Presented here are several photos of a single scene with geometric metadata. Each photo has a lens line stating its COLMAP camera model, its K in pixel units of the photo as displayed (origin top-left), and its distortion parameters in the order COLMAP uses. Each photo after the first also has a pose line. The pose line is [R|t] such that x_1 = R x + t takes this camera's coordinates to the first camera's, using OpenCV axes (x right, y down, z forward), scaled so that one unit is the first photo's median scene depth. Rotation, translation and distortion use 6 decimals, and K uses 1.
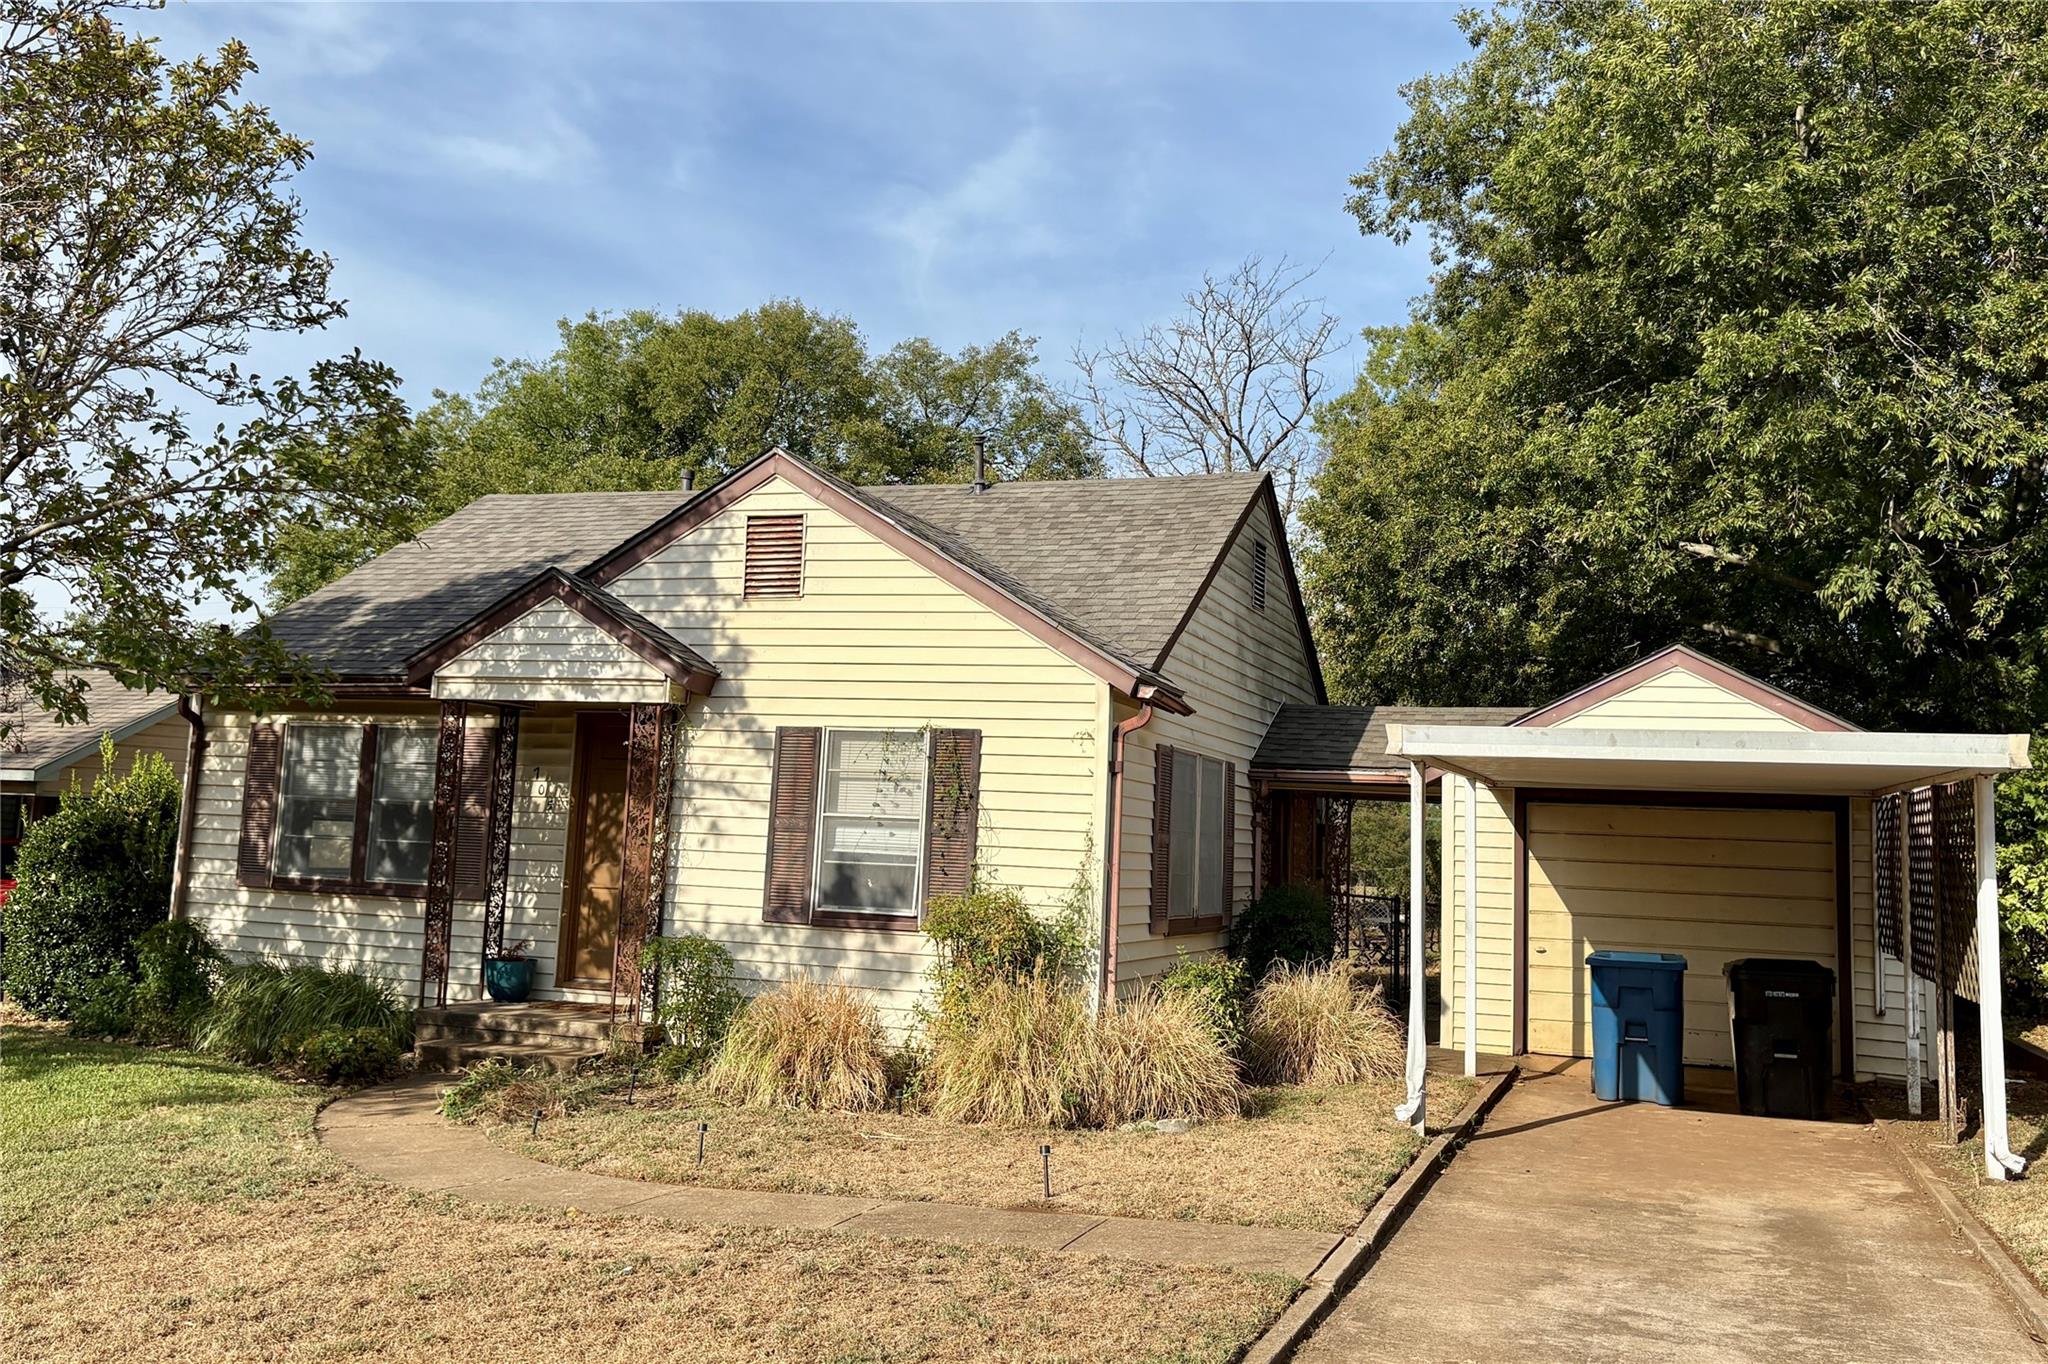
lens RADIAL K [[1706.1, 0, 1024.0], [0, 1706.1, 682.0], [0, 0, 1]] dist [0.045354, -0.001199]
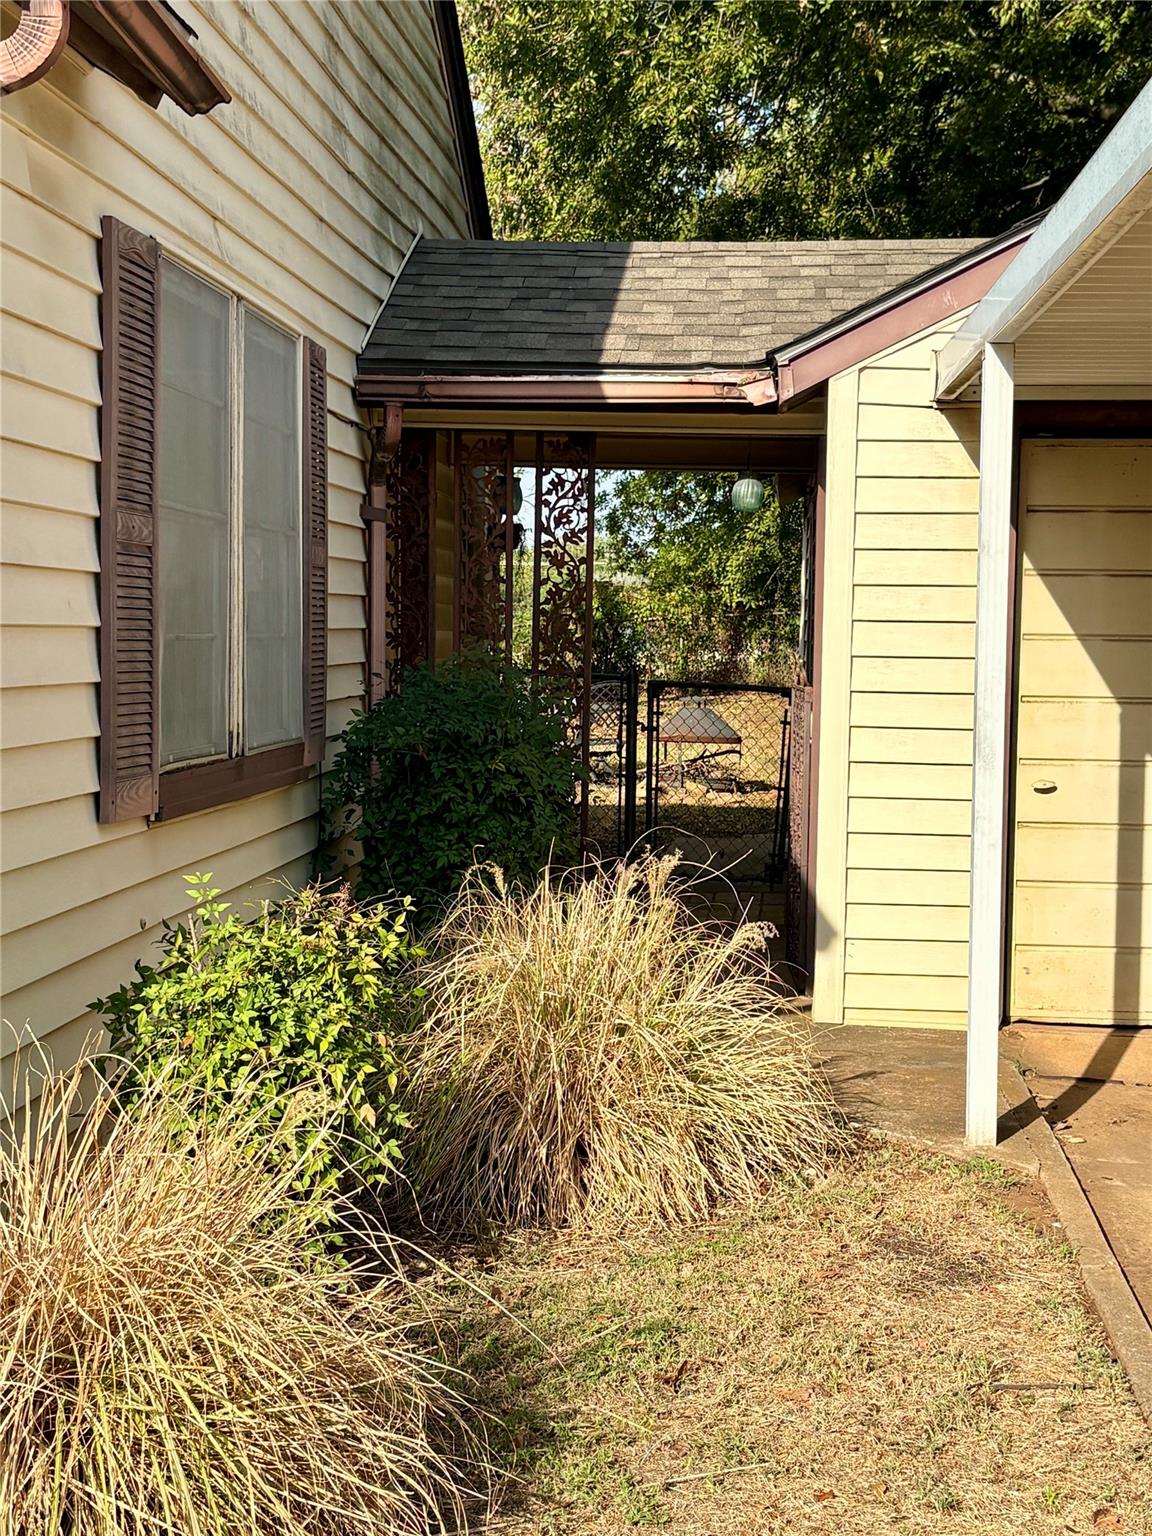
lens RADIAL K [[2273.8, 0, 576.0], [0, 2273.8, 768.0], [0, 0, 1]] dist [0.016333, 0.016265]
pose [[0.966523, -0.043691, 0.252832, 0.043917], [0.001427, 0.986295, 0.164985, 0.056277], [-0.256575, -0.159101, 0.953339, 0.478912]]
